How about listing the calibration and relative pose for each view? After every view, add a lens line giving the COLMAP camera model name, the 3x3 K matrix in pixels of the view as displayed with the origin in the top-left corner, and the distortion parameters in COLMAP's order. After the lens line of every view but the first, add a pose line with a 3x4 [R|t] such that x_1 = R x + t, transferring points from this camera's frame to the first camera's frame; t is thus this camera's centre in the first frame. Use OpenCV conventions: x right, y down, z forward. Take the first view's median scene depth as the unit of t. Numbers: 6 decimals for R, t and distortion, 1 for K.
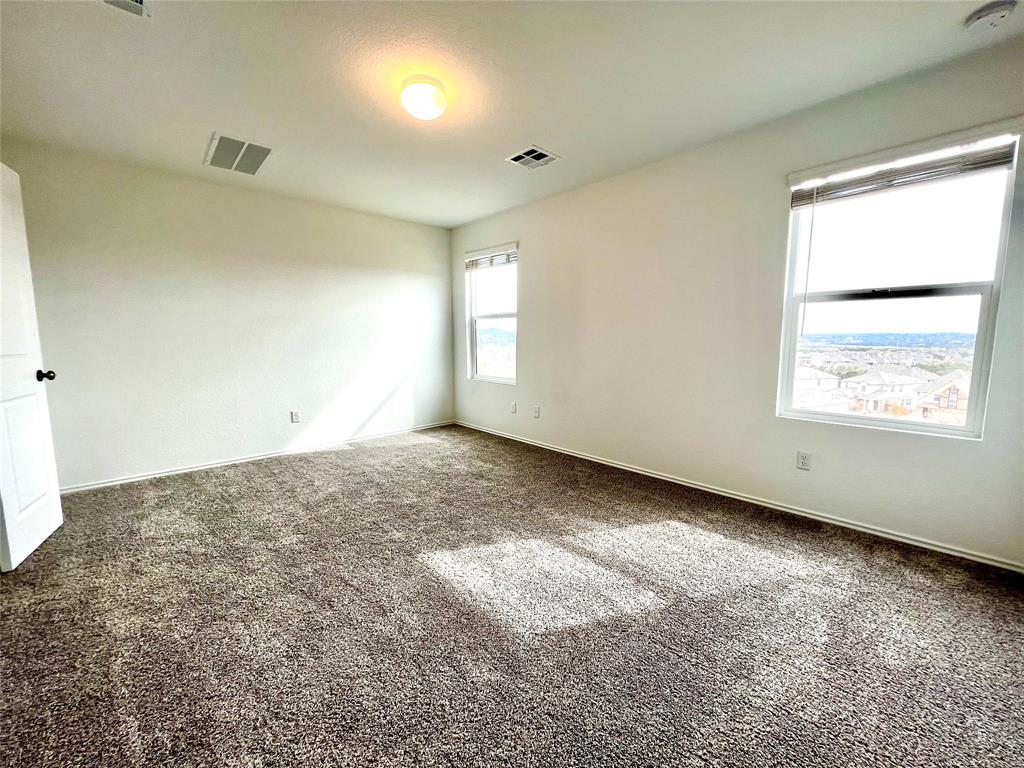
lens RADIAL K [[411.1, 0, 512.0], [0, 411.1, 384.0], [0, 0, 1]] dist [-0.002215, 0.000461]
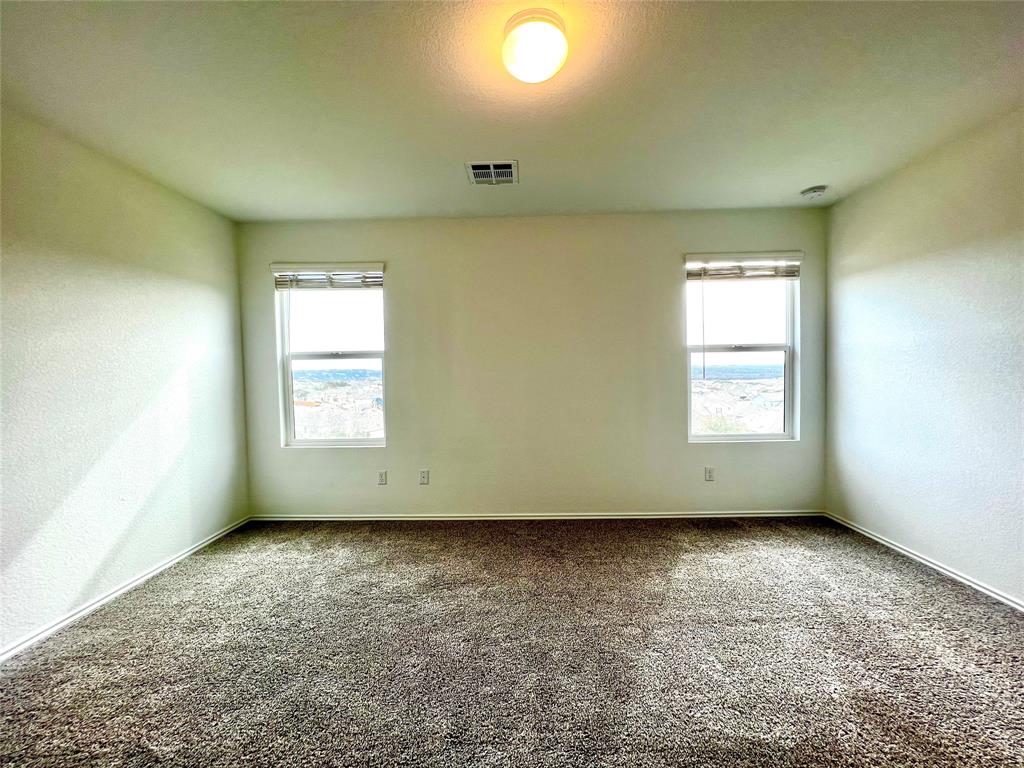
lens RADIAL K [[411.1, 0, 512.0], [0, 411.1, 384.0], [0, 0, 1]] dist [-0.002215, 0.000461]
pose [[0.700816, -0.036783, 0.712393, -0.381885], [0.098614, 0.994077, -0.045684, -0.058003], [-0.706493, 0.102268, 0.700292, 0.307529]]
